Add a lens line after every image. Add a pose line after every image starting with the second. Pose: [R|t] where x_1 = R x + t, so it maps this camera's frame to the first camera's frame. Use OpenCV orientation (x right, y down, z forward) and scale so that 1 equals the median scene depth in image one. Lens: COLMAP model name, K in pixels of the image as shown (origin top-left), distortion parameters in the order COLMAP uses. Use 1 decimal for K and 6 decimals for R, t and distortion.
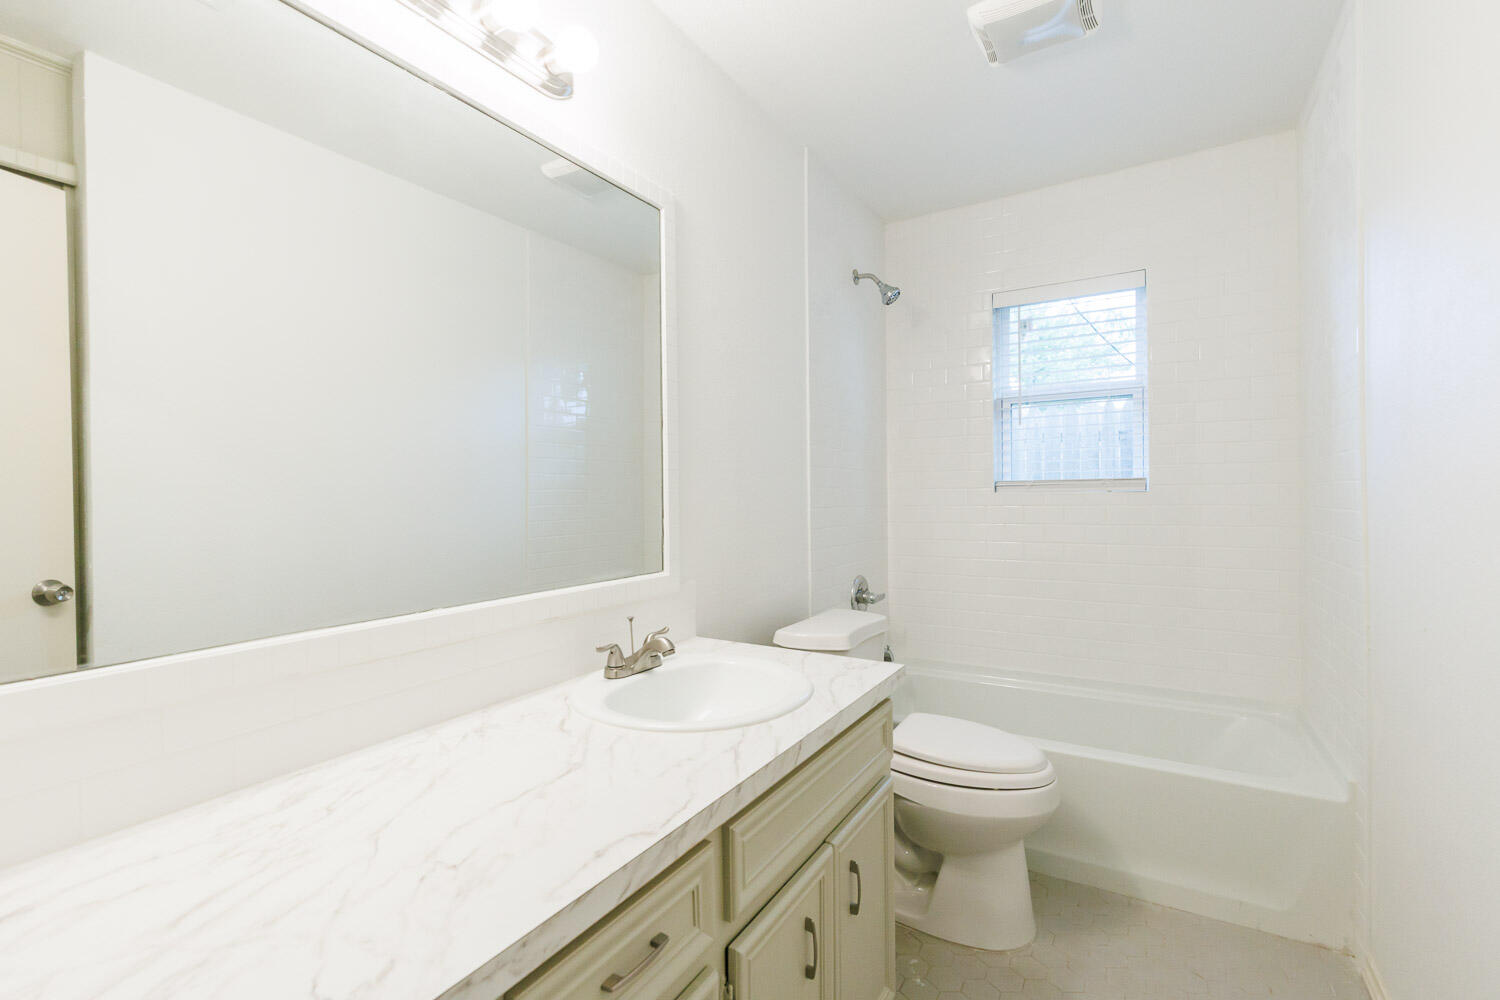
lens RADIAL K [[679.6, 0, 746.5], [0, 679.6, 500.2], [0, 0, 1]] dist [0.012143, -0.001080]
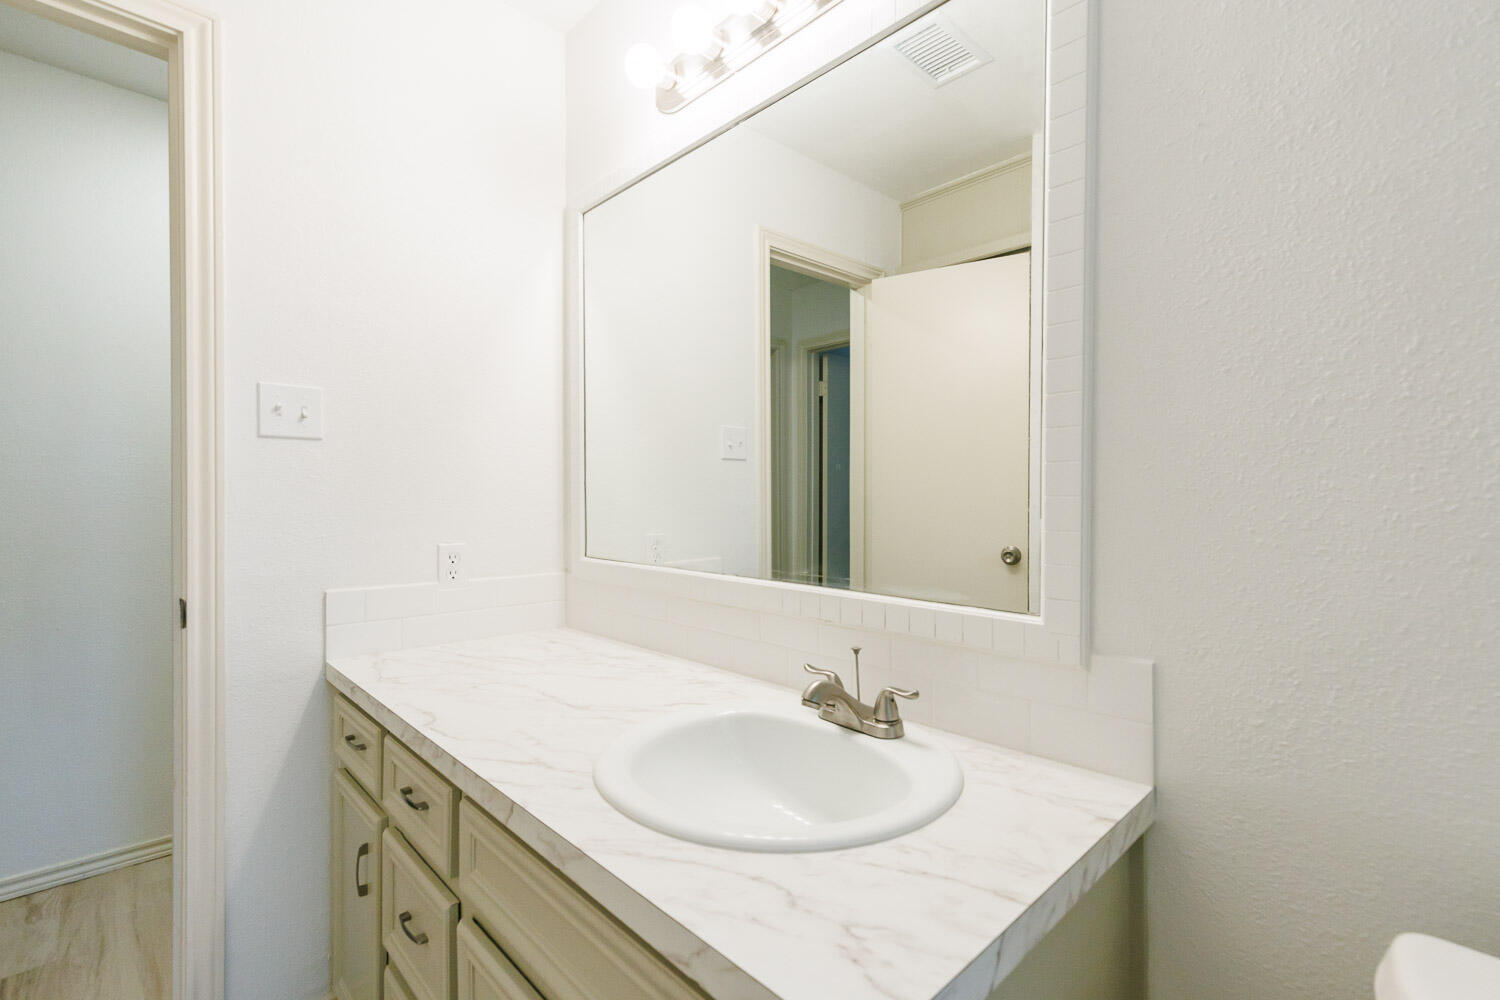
lens RADIAL K [[679.6, 0, 743.1], [0, 679.6, 491.5], [0, 0, 1]] dist [0.012143, -0.001080]
pose [[-0.255523, 0.007862, -0.966771, 0.684696], [-0.011474, 0.999872, 0.011164, 0.002544], [0.966735, 0.013946, -0.255400, 1.329289]]
